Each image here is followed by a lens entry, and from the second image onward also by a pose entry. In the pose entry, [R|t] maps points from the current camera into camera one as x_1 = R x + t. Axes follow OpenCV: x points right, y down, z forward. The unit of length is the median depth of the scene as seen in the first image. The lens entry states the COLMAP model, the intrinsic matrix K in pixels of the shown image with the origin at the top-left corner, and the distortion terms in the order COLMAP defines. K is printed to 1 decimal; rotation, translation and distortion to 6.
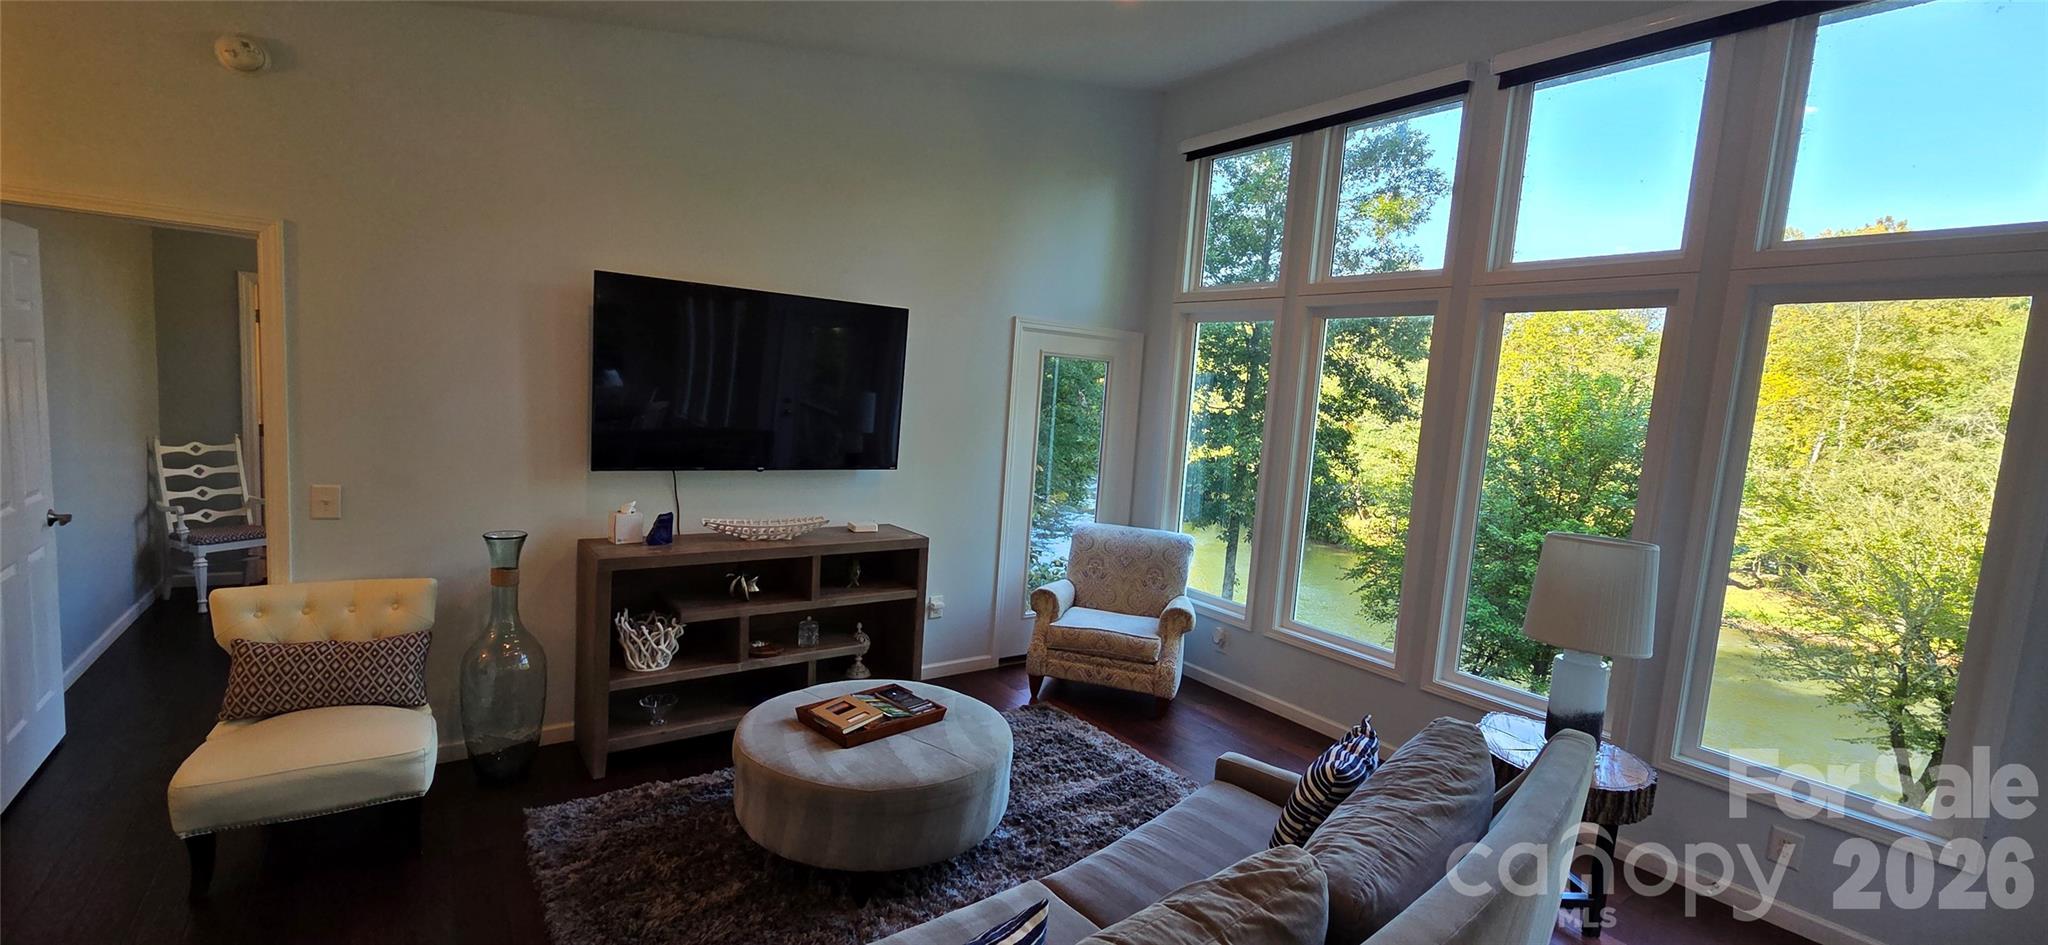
lens RADIAL K [[840.0, 0, 1016.9], [0, 840.0, 475.4], [0, 0, 1]] dist [0.007815, -0.000611]
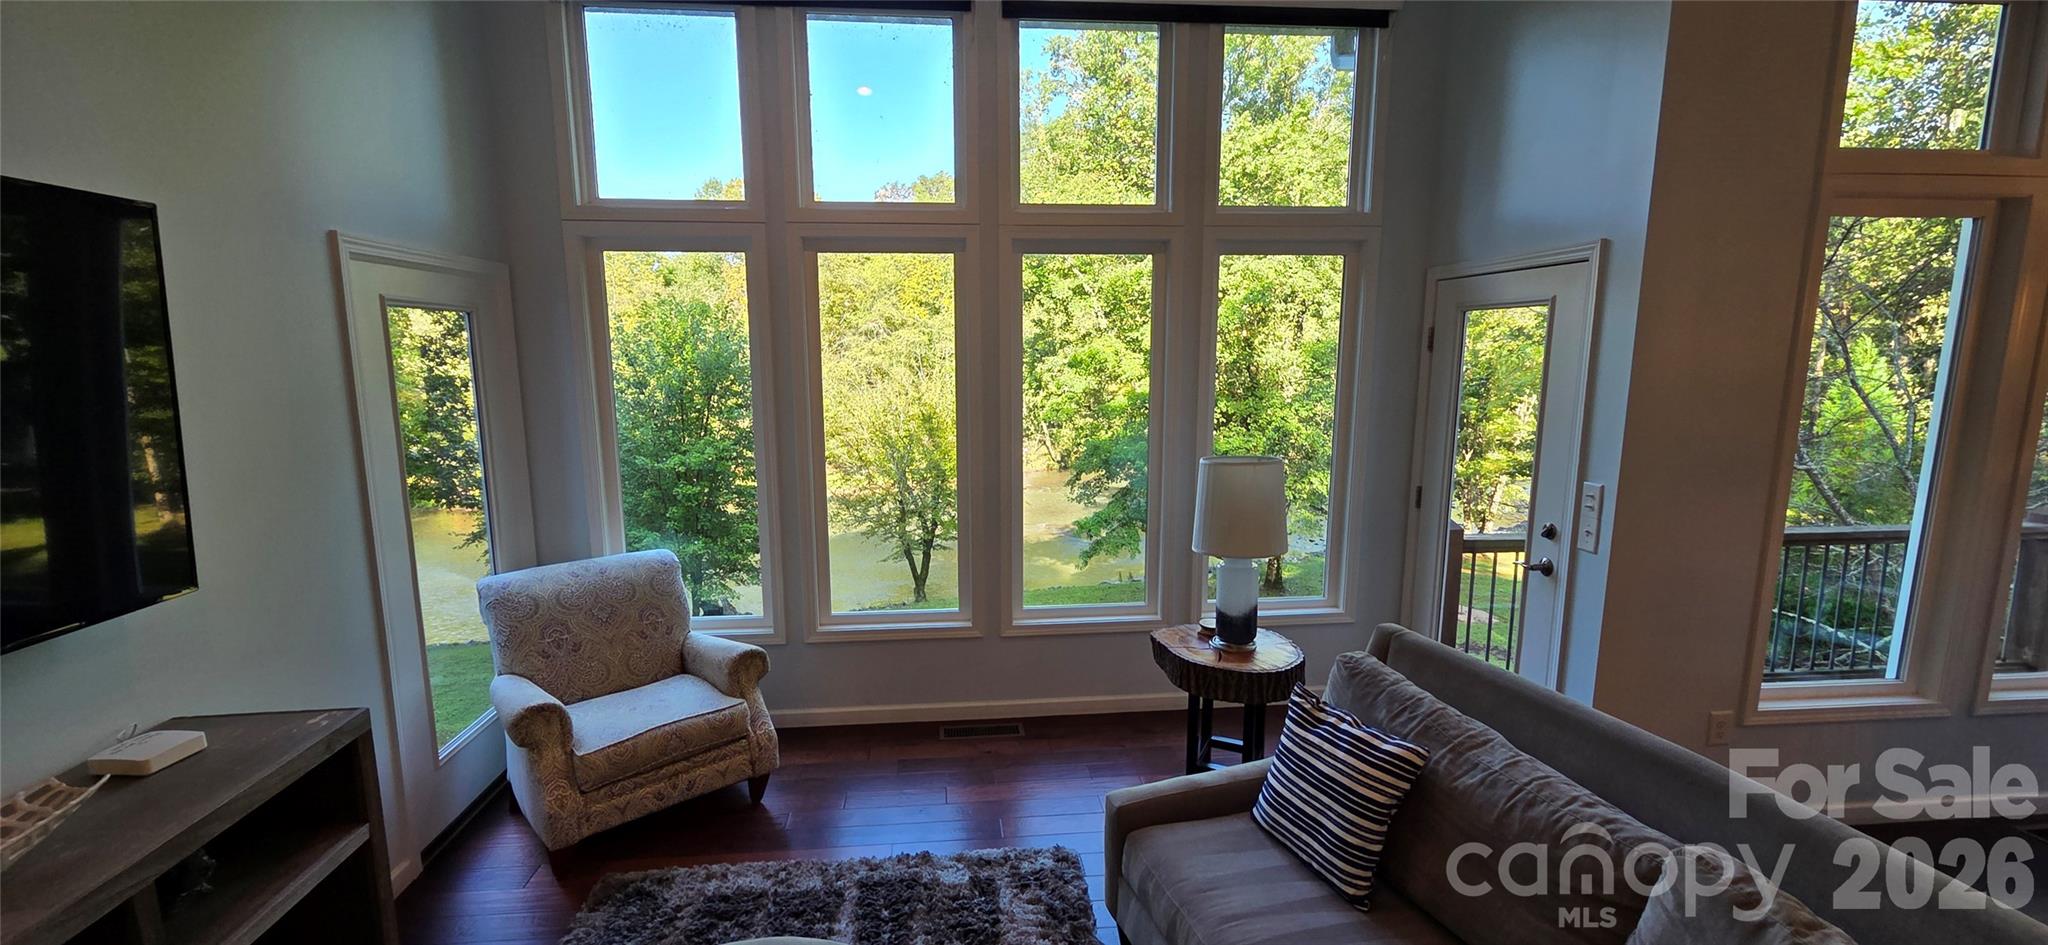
lens RADIAL K [[840.0, 0, 1012.7], [0, 840.0, 476.8], [0, 0, 1]] dist [0.007815, -0.000611]
pose [[0.510496, -0.199152, 0.836500, -0.269443], [0.127906, 0.979575, 0.155157, -0.073809], [-0.850314, 0.027786, 0.525542, 0.406046]]
